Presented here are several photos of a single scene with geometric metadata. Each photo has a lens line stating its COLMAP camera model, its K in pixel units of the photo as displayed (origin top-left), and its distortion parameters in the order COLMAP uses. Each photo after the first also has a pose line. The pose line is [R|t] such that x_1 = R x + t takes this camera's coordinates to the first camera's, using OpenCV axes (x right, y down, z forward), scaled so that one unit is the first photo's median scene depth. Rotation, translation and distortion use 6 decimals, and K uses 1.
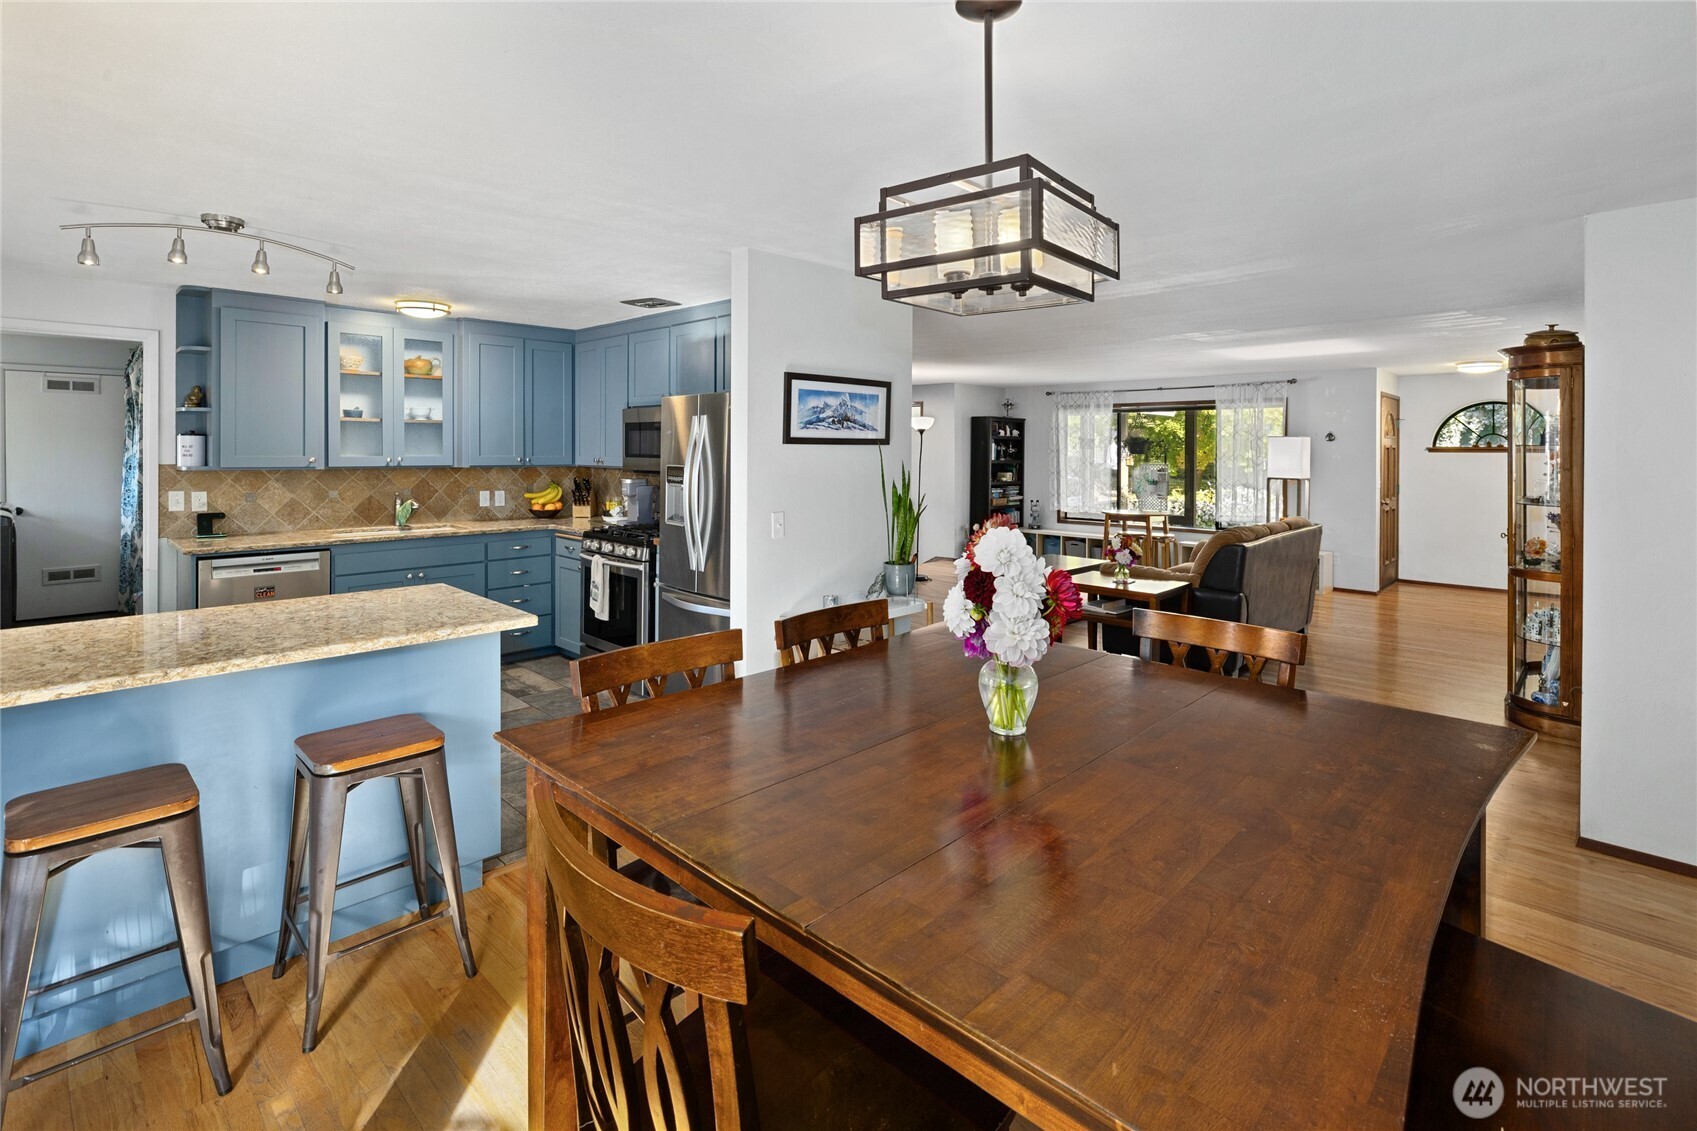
lens RADIAL K [[801.6, 0, 828.9], [0, 801.6, 451.5], [0, 0, 1]] dist [0.020251, 0.000323]
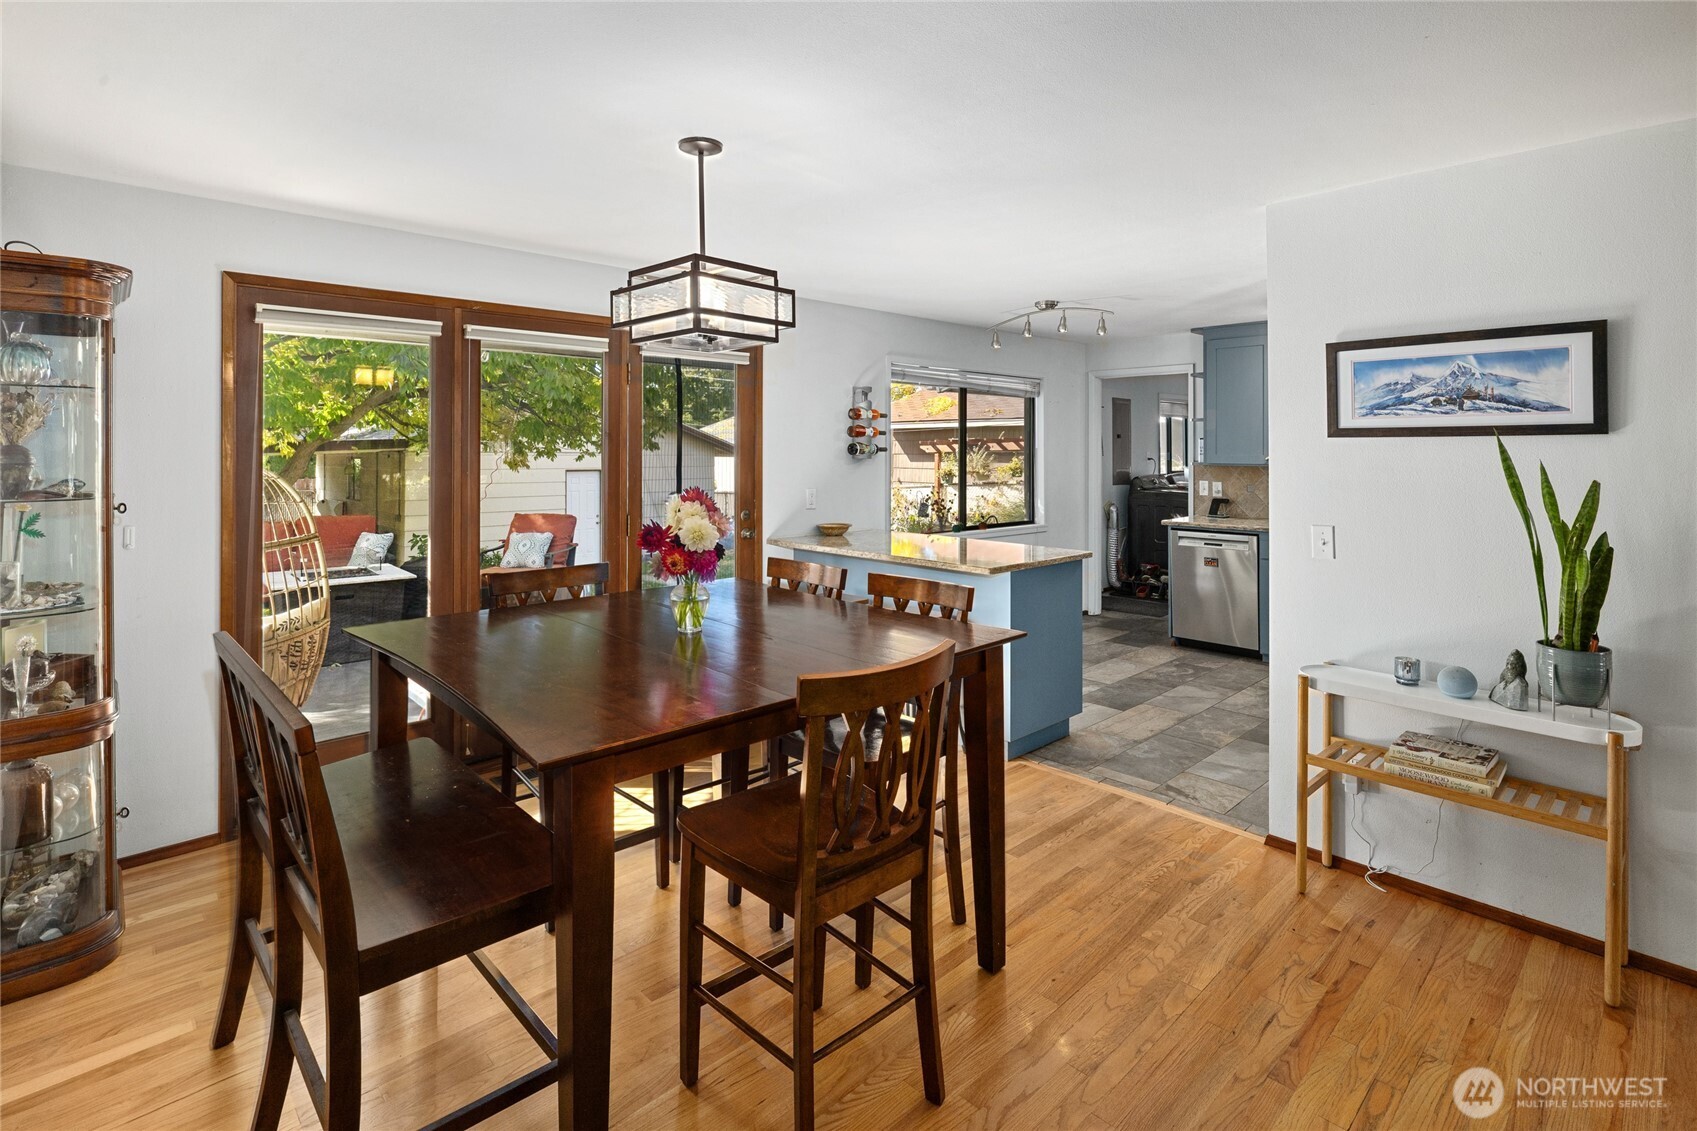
lens RADIAL K [[830.9, 0, 855.2], [0, 830.9, 461.0], [0, 0, 1]] dist [-0.008931, 0.002598]
pose [[-0.017289, 0.007628, -0.999821, 0.462887], [0.000824, 0.999971, 0.007615, 0.004027], [0.999850, -0.000692, -0.017295, 0.349528]]
